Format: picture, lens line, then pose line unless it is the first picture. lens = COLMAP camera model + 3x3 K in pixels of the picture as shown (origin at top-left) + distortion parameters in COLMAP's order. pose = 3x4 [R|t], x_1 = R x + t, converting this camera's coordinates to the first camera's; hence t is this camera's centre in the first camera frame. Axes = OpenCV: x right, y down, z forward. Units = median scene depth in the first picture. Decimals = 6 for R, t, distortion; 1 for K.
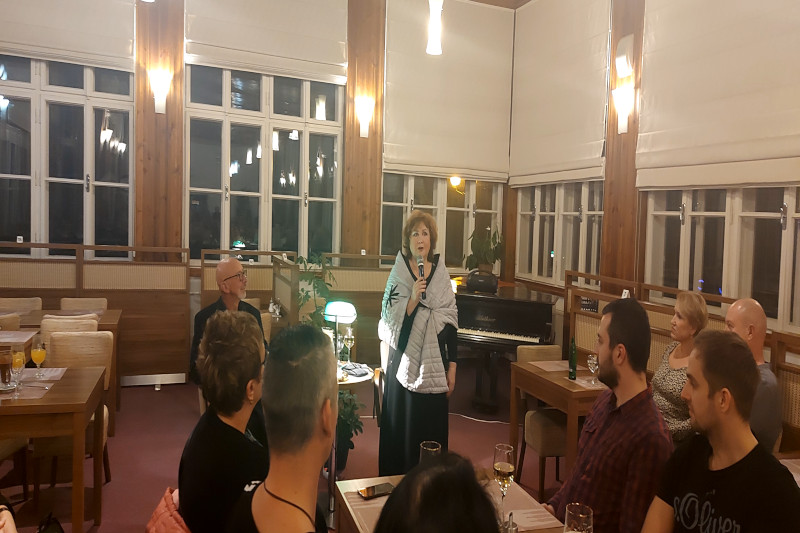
lens RADIAL K [[620.1, 0, 389.5], [0, 620.1, 256.1], [0, 0, 1]] dist [0.071128, -0.080487]
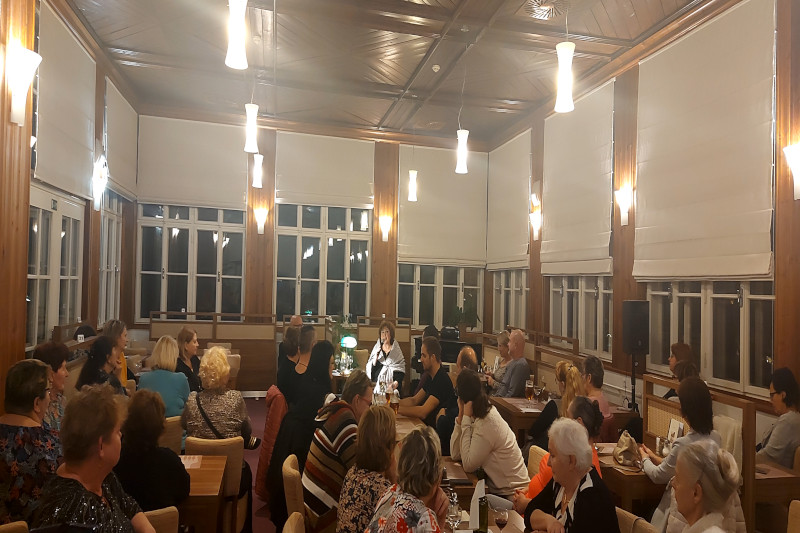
lens RADIAL K [[620.1, 0, 383.1], [0, 620.1, 267.3], [0, 0, 1]] dist [0.071128, -0.080487]
pose [[0.989885, -0.020722, -0.140351, 0.187296], [0.007939, 0.995816, -0.091031, 0.015068], [0.141650, 0.088996, 0.985908, -0.577177]]
